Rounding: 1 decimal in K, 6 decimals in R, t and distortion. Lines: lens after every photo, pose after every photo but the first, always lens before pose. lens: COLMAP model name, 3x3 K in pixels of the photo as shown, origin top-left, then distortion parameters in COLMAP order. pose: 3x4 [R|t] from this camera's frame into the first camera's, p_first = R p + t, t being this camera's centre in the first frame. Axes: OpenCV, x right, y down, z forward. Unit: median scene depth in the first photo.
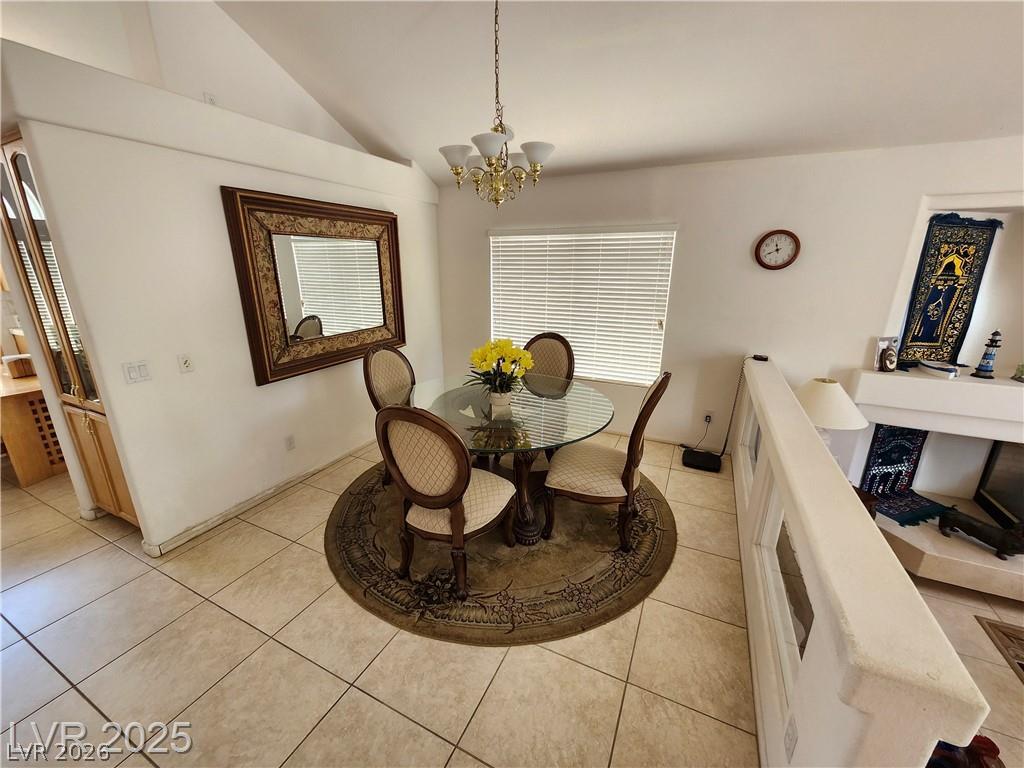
lens RADIAL K [[403.8, 0, 509.2], [0, 403.8, 382.7], [0, 0, 1]] dist [-0.006008, 0.000725]
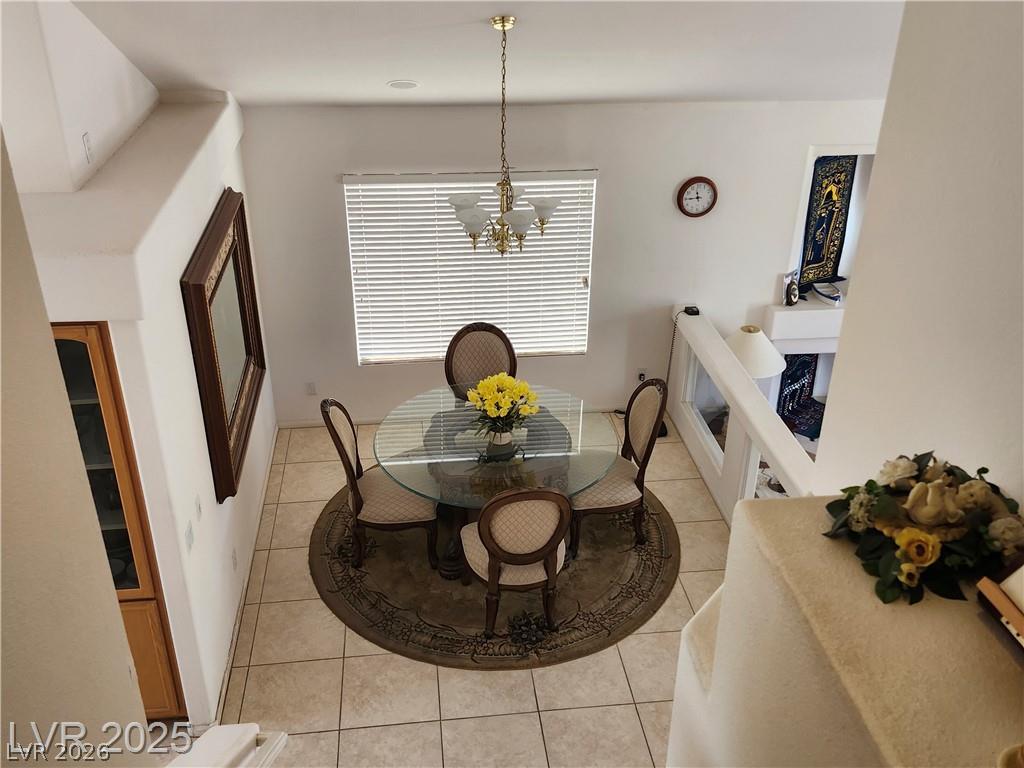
lens RADIAL K [[957.9, 0, 514.1], [0, 957.9, 383.3], [0, 0, 1]] dist [0.076908, 0.000000]
pose [[0.841826, -0.246176, 0.480340, -0.914943], [0.143589, 0.960006, 0.240357, -0.536198], [-0.520299, -0.133367, 0.843506, -0.758441]]
